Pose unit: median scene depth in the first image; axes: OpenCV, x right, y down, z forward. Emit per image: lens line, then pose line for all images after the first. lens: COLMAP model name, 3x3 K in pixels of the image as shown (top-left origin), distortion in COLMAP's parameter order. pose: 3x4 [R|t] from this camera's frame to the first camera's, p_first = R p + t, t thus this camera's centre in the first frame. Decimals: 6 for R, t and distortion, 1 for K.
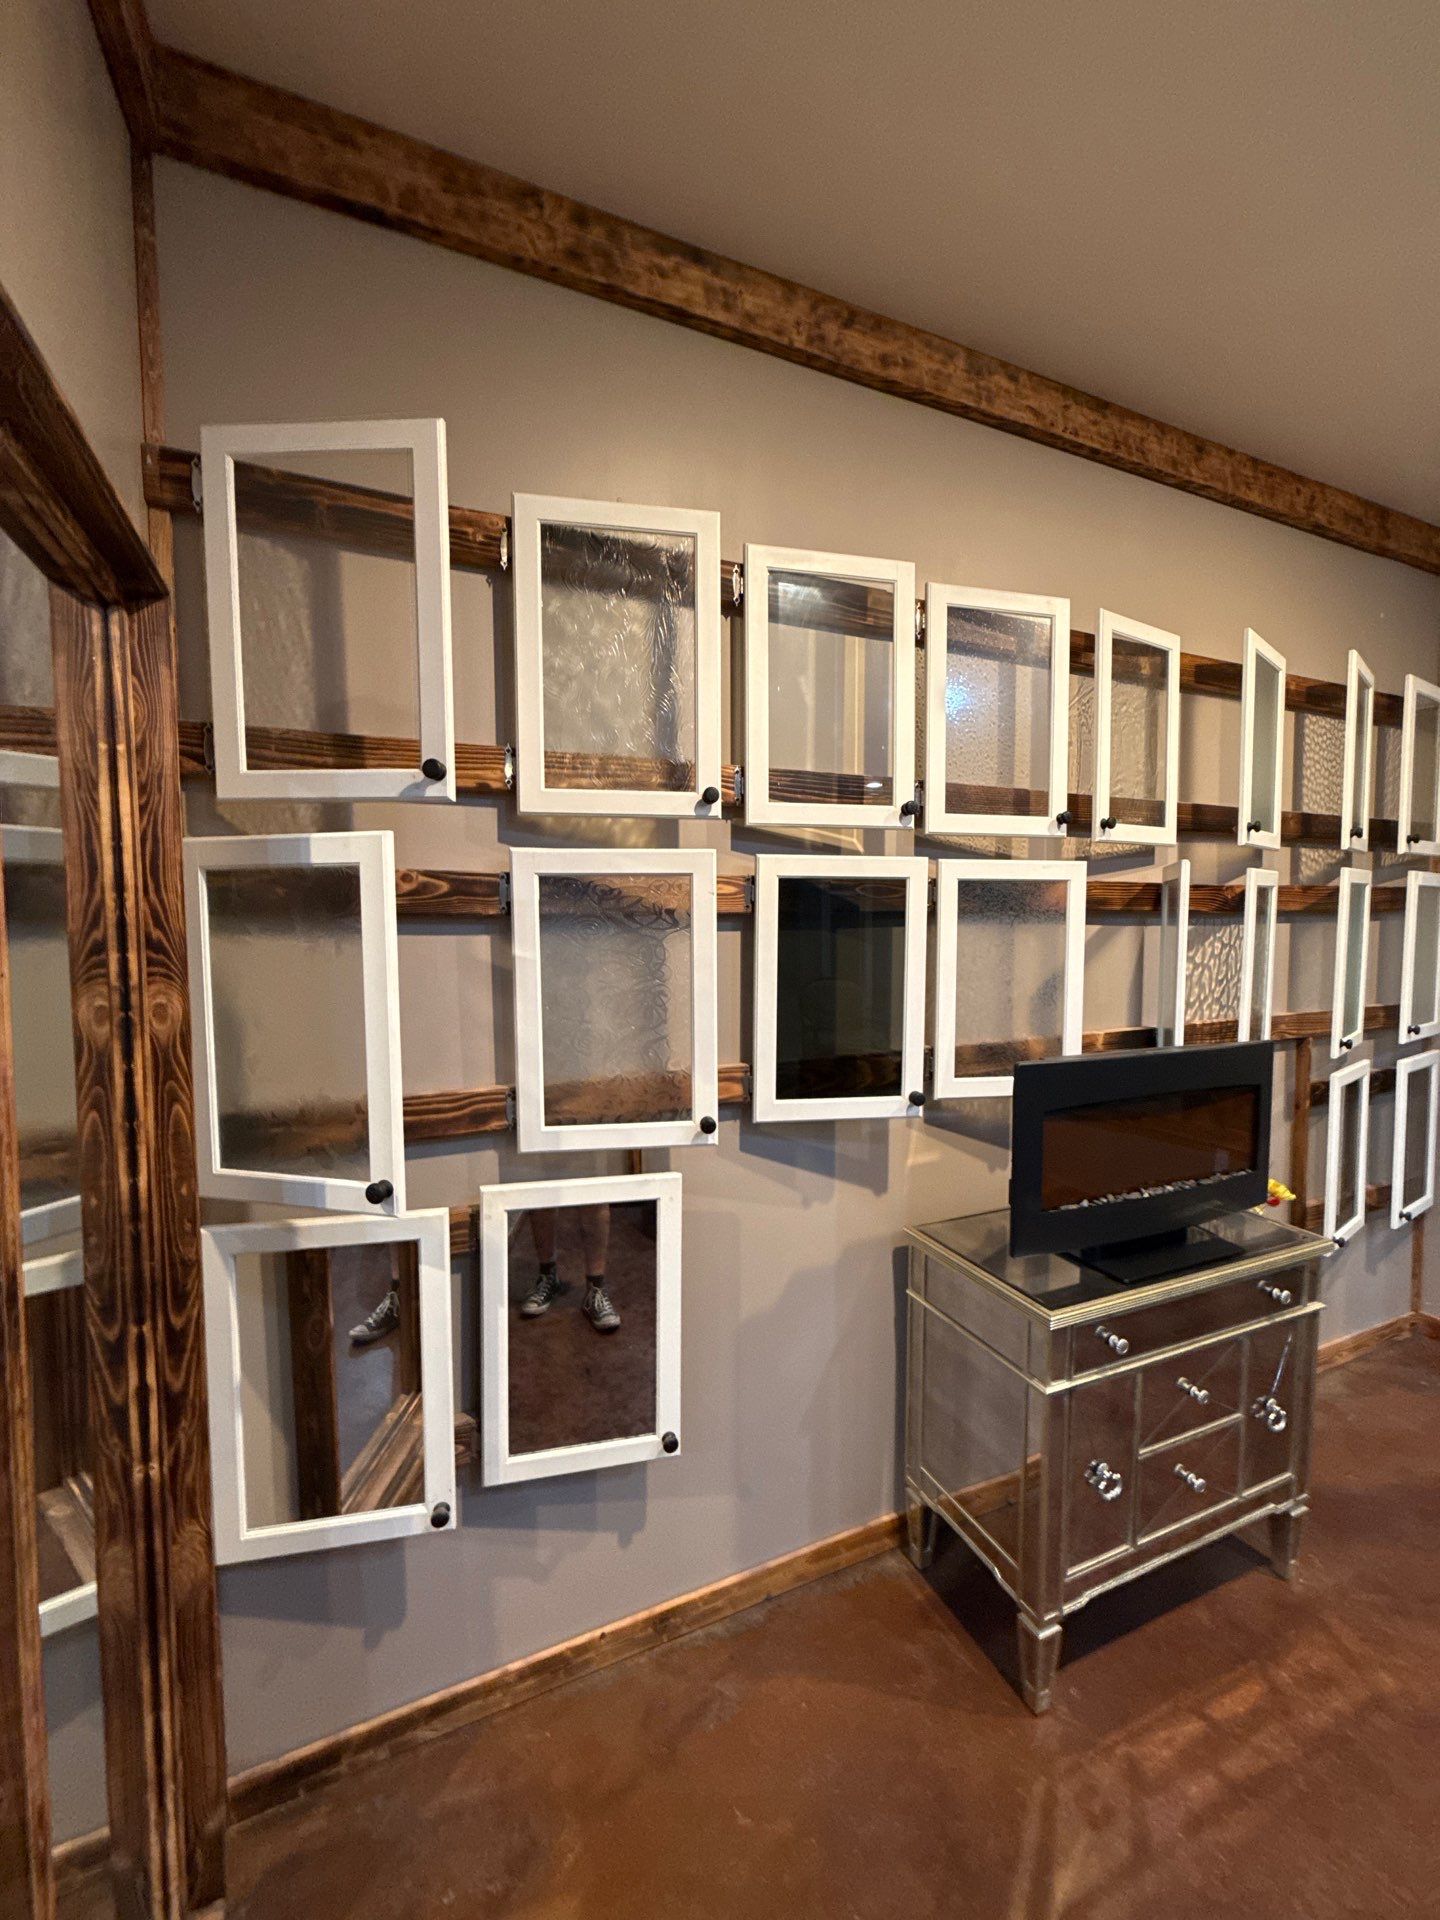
lens RADIAL K [[762.1, 0, 699.3], [0, 762.1, 971.0], [0, 0, 1]] dist [0.001317, -0.000242]
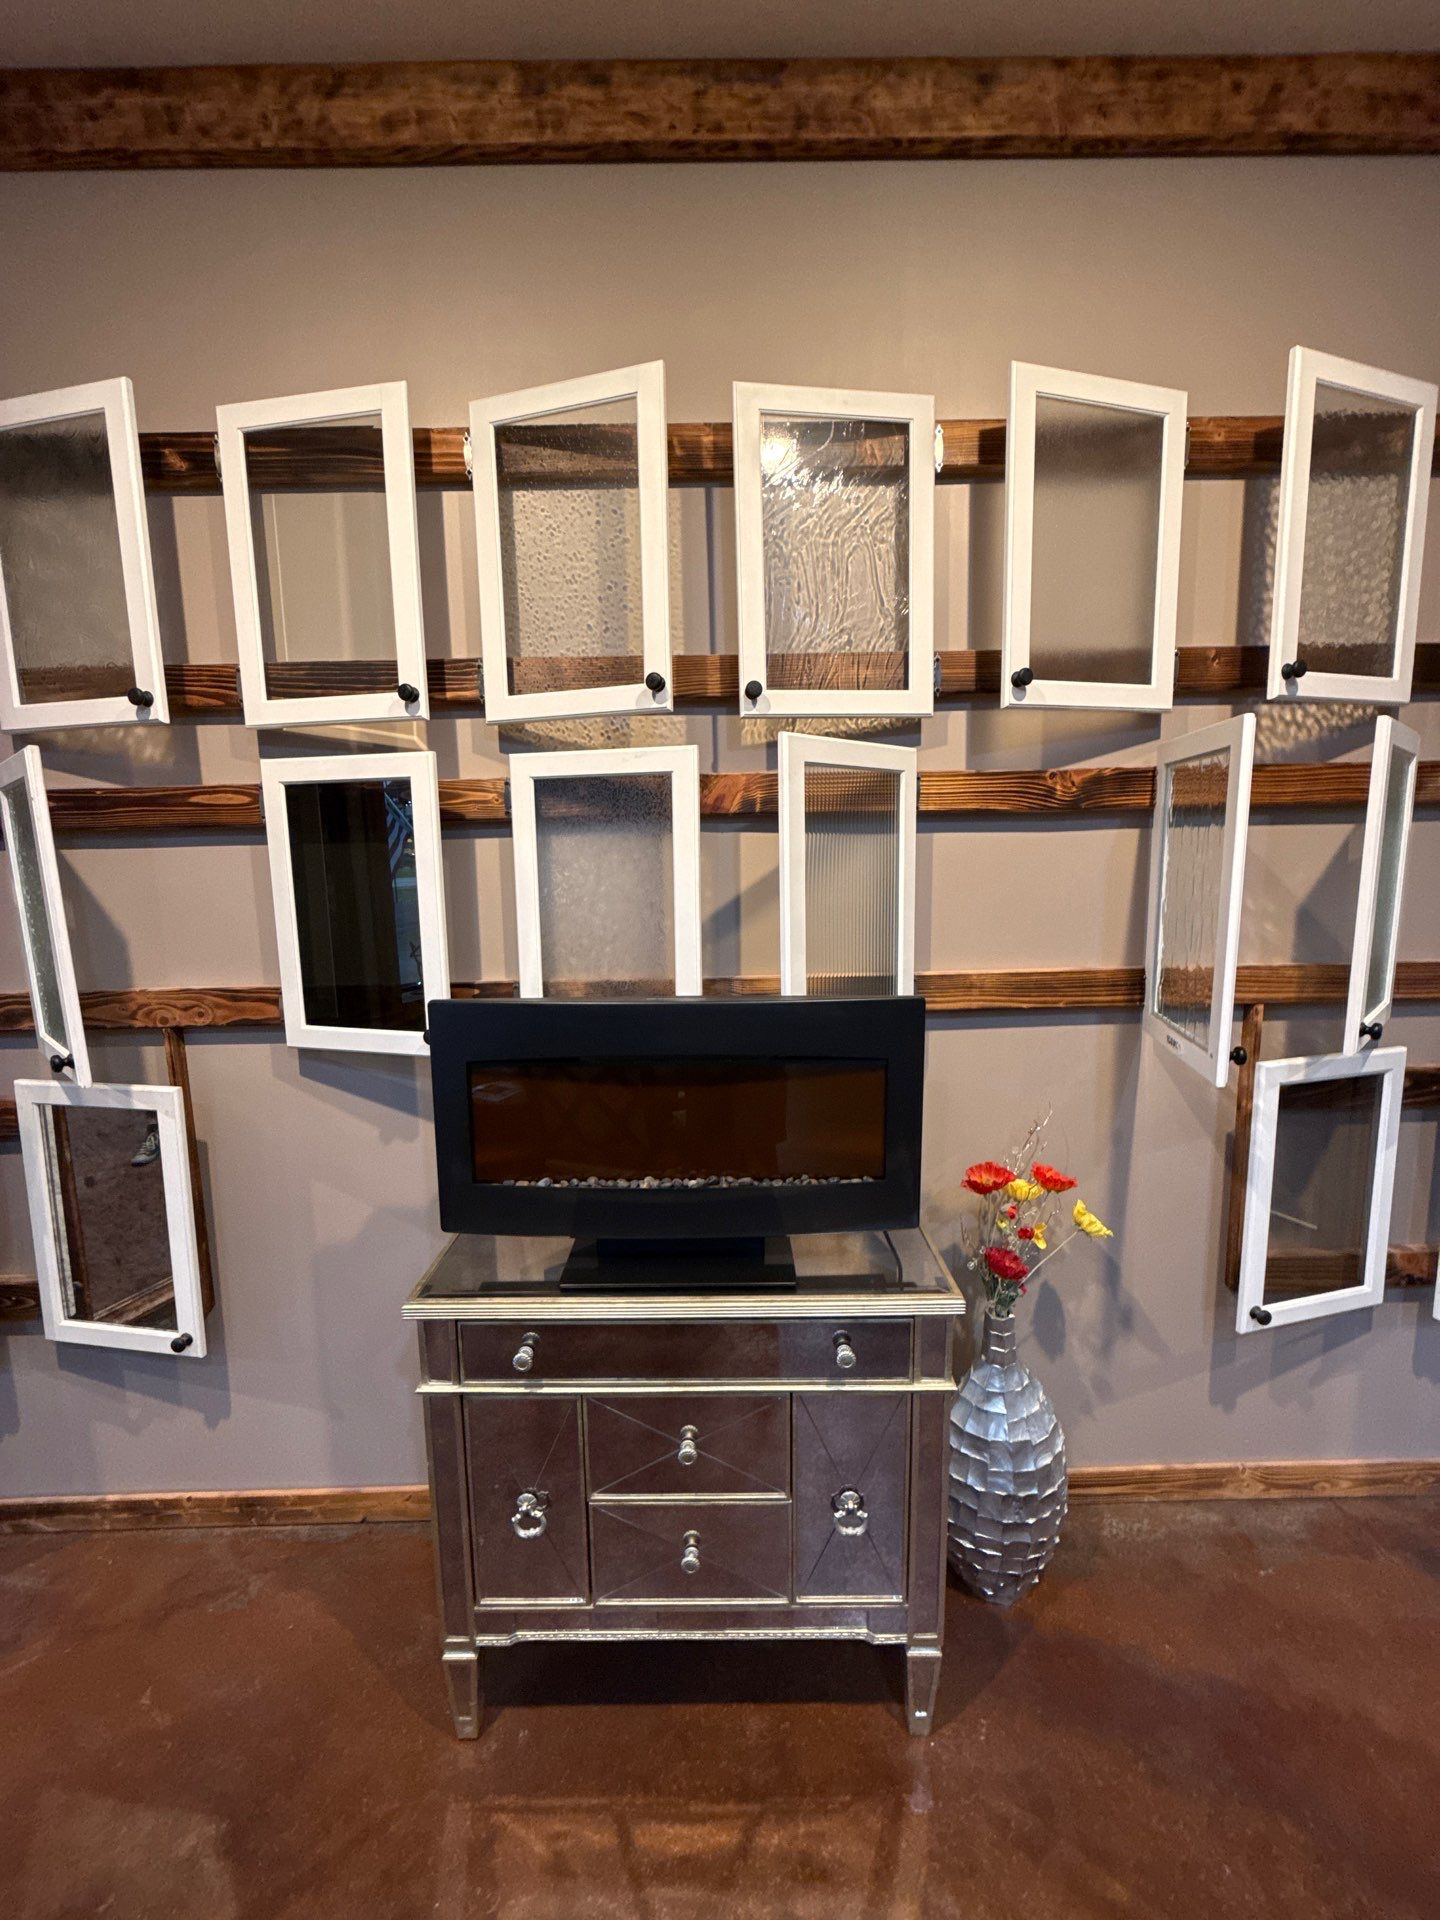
lens RADIAL K [[762.1, 0, 715.1], [0, 762.1, 955.0], [0, 0, 1]] dist [0.001317, -0.000242]
pose [[0.920895, 0.043606, -0.387363, 0.941401], [-0.011473, 0.996325, 0.084882, -0.002497], [0.389641, -0.073723, 0.918011, 0.346452]]
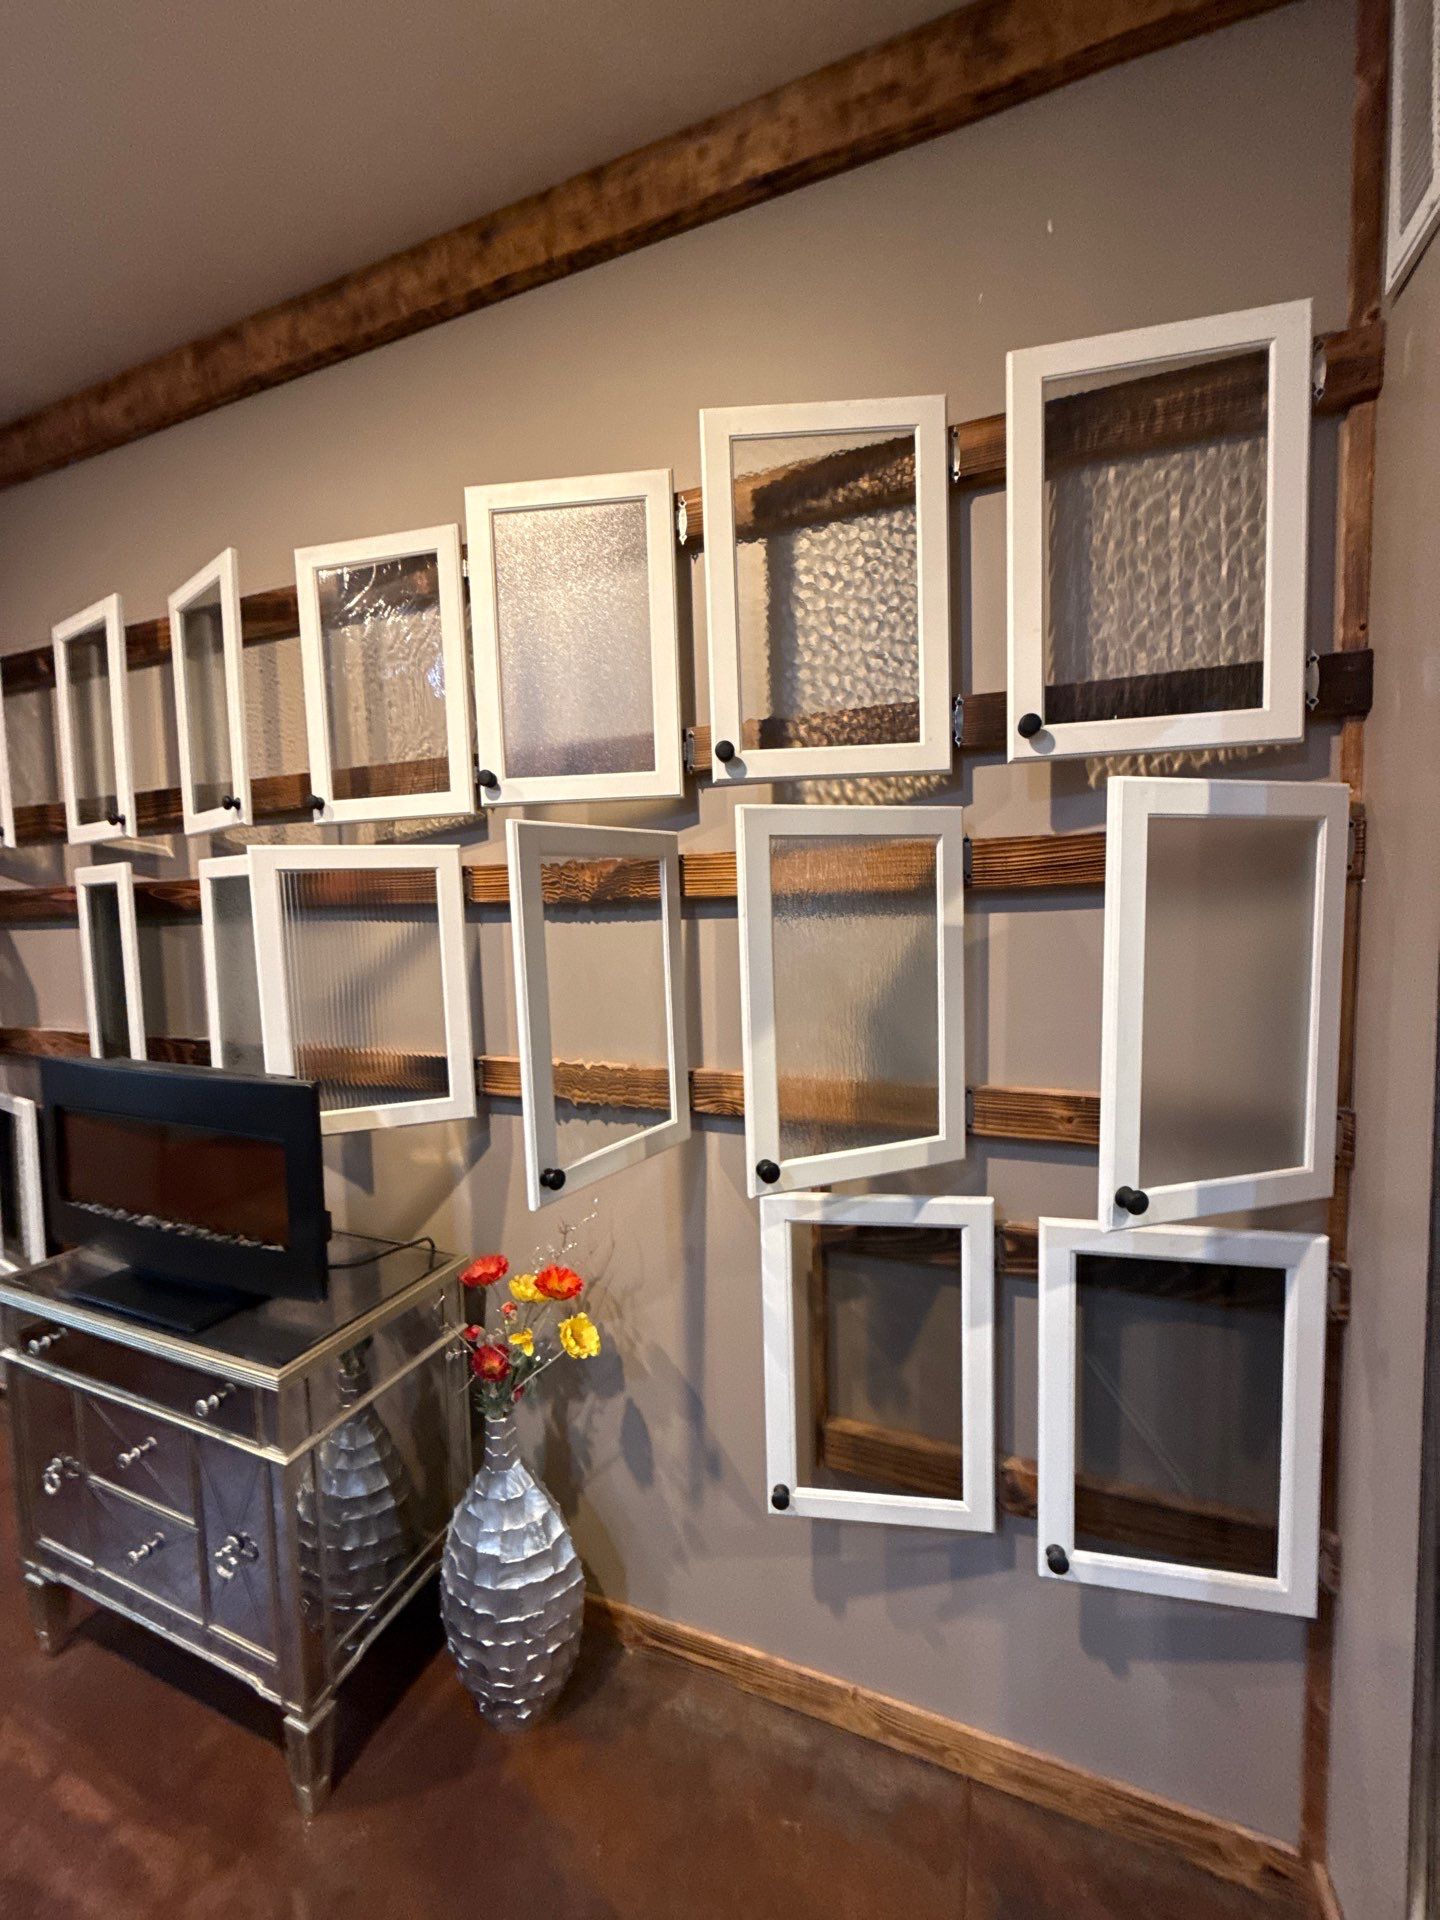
lens RADIAL K [[762.1, 0, 720.2], [0, 762.1, 958.2], [0, 0, 1]] dist [0.001317, -0.000242]
pose [[0.705634, 0.042618, -0.707294, 1.713389], [-0.021914, 0.999025, 0.038334, -0.075697], [0.708238, -0.011550, 0.705879, 0.846660]]
